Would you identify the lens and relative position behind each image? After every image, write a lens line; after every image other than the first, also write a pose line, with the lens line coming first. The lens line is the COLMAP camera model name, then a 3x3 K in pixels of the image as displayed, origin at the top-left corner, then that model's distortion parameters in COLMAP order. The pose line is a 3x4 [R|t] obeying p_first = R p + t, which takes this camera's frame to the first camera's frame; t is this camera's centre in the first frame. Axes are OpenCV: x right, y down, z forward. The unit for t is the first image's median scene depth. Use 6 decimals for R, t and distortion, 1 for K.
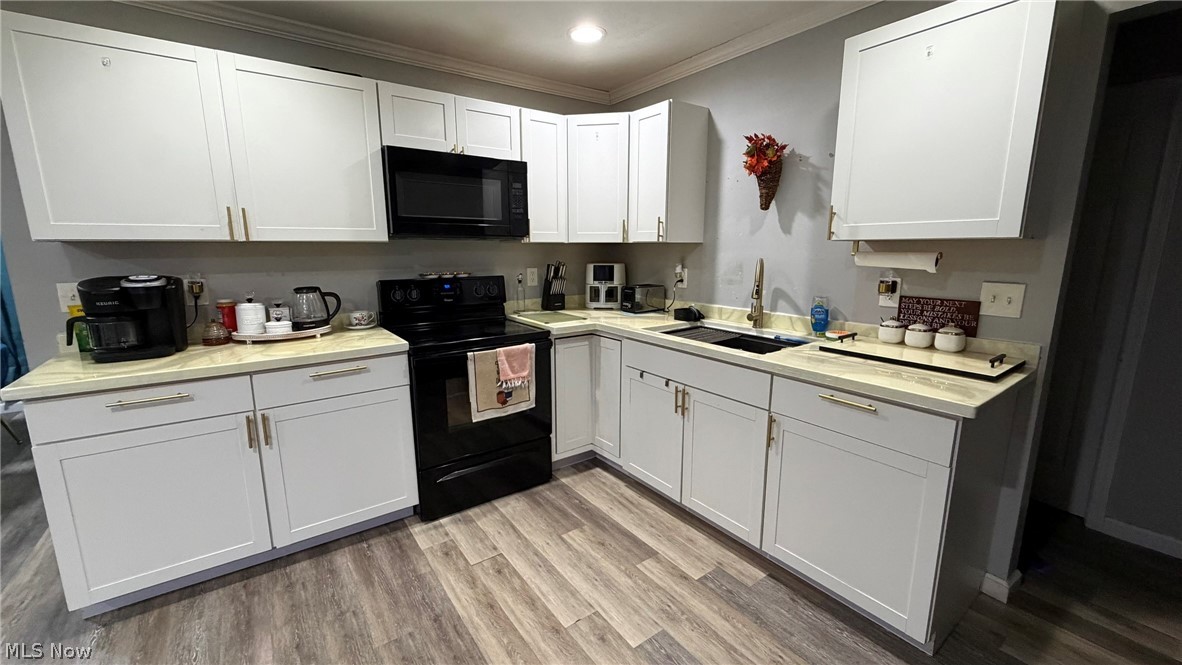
lens RADIAL K [[469.8, 0, 588.9], [0, 469.8, 333.8], [0, 0, 1]] dist [0.002171, -0.000123]
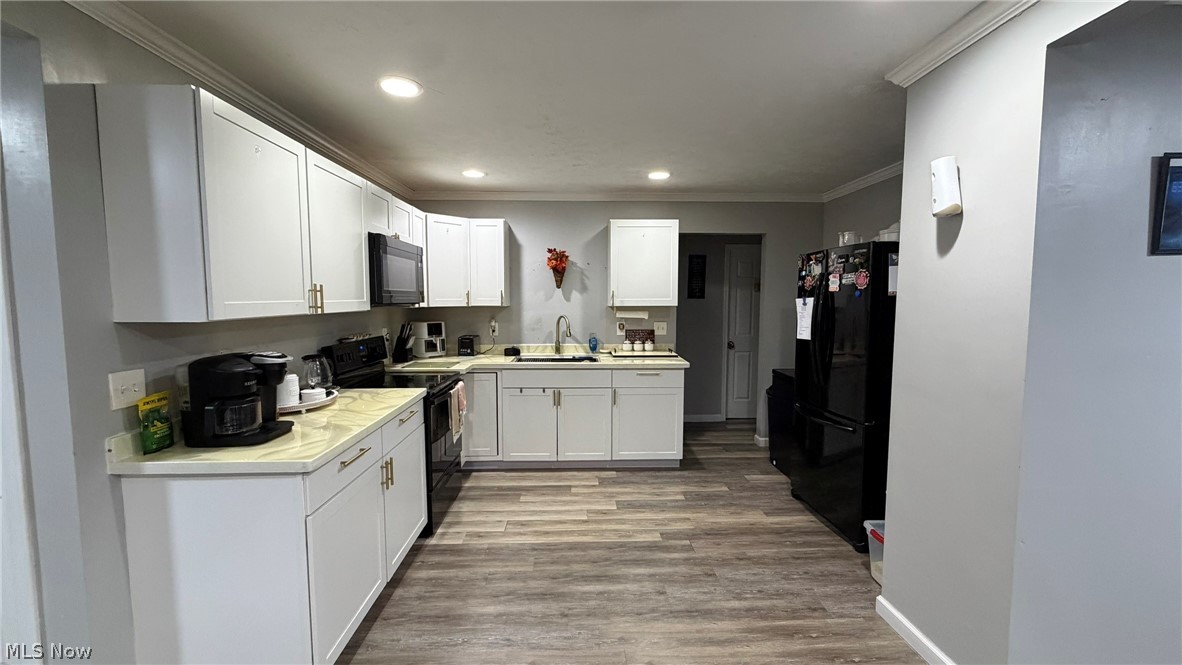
lens RADIAL K [[469.8, 0, 588.0], [0, 469.8, 334.4], [0, 0, 1]] dist [0.002171, -0.000123]
pose [[0.560296, -0.064800, 0.825754, -1.139281], [0.150989, 0.988222, -0.024901, -0.027179], [-0.814415, 0.138631, 0.563480, -0.096305]]
